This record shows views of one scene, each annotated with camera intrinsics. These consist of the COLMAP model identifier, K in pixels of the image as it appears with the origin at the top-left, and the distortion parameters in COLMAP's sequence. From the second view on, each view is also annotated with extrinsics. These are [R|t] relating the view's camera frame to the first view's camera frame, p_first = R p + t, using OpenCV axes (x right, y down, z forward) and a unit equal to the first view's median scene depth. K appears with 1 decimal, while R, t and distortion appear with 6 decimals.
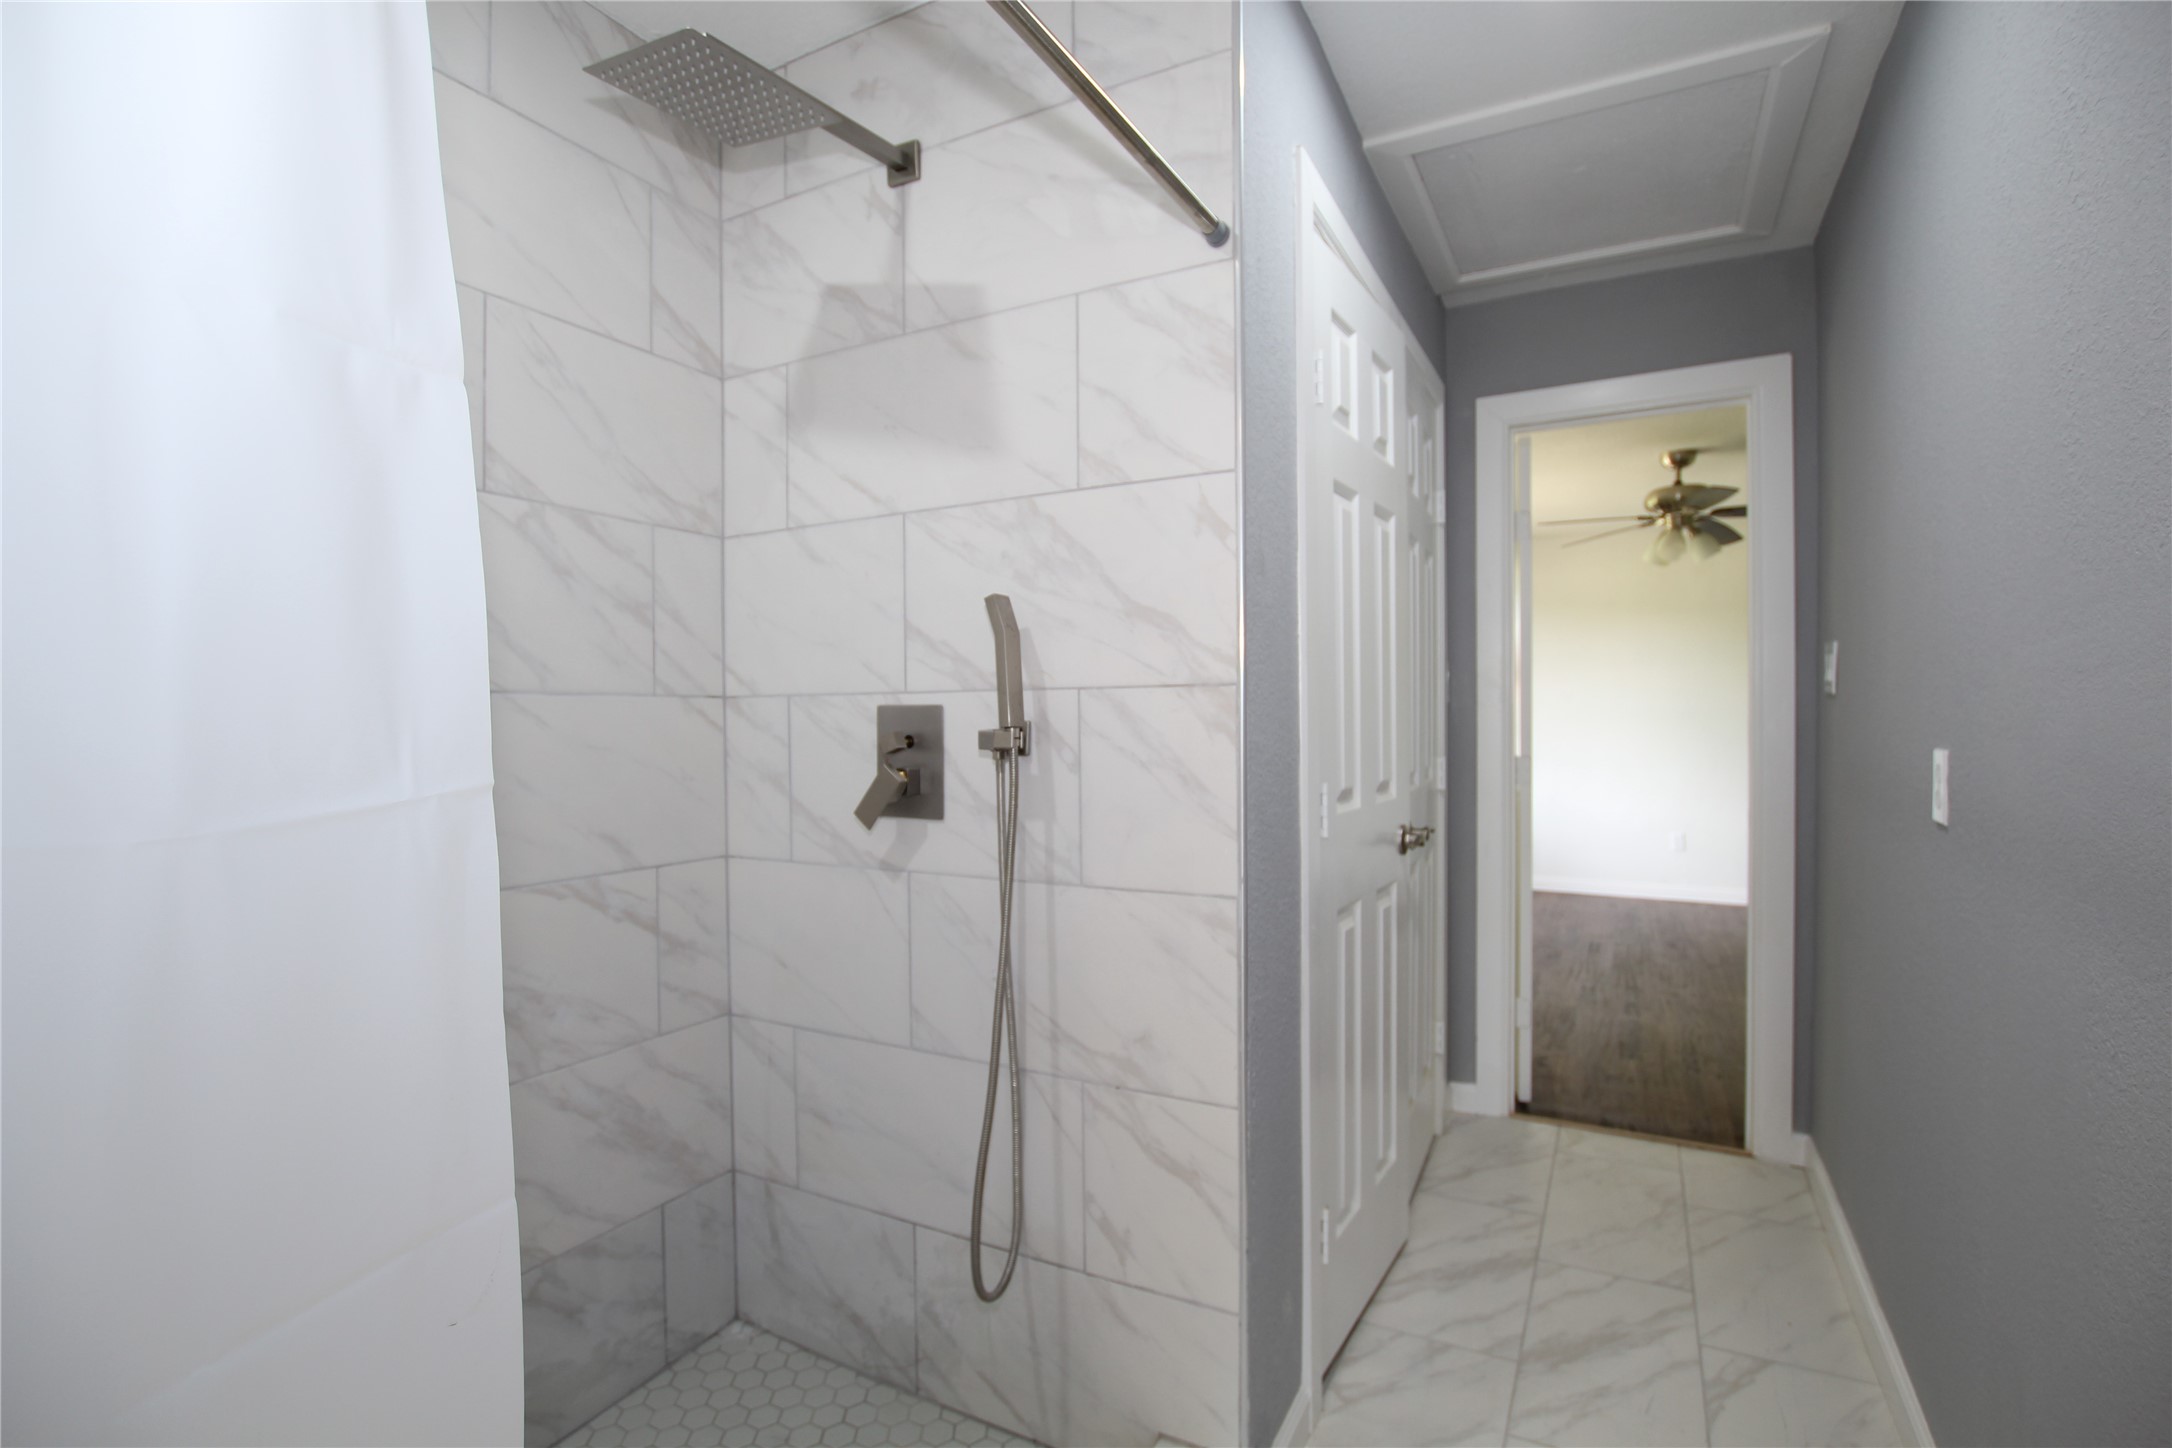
lens RADIAL K [[1007.7, 0, 1093.0], [0, 1007.7, 722.0], [0, 0, 1]] dist [-0.025878, -0.000033]
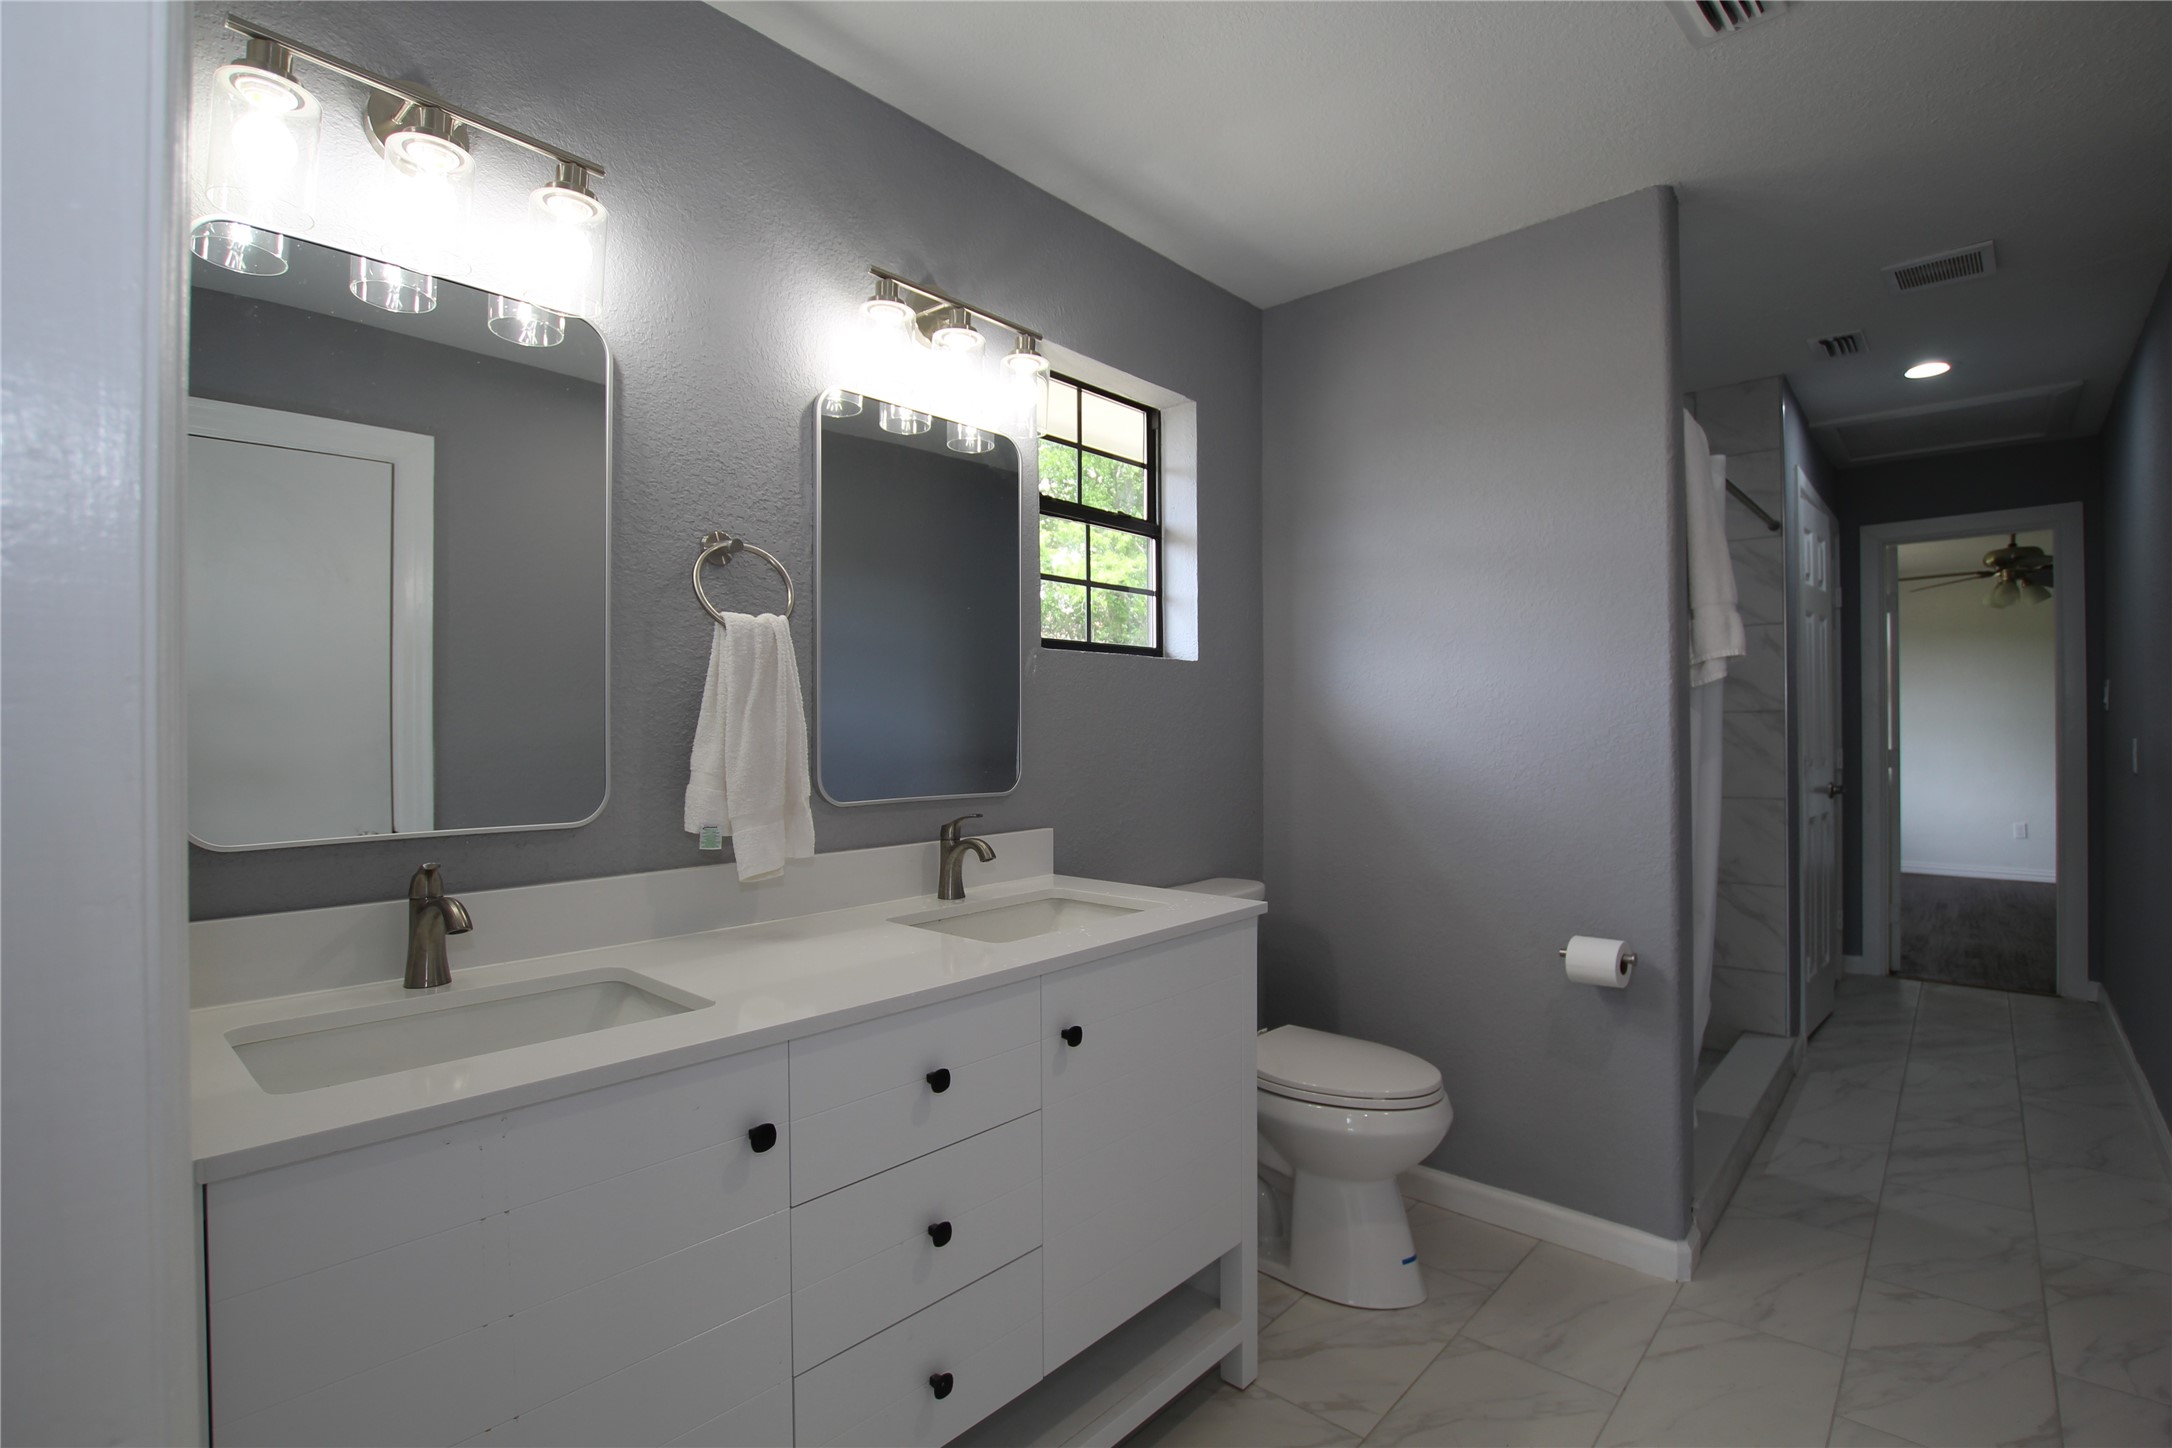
lens RADIAL K [[1007.7, 0, 1093.0], [0, 1007.7, 722.0], [0, 0, 1]] dist [-0.025878, -0.000033]
pose [[0.972232, -0.003335, -0.233996, -0.438252], [0.001016, 0.999949, -0.010028, 0.005404], [0.234018, 0.009512, 0.972186, -0.823618]]
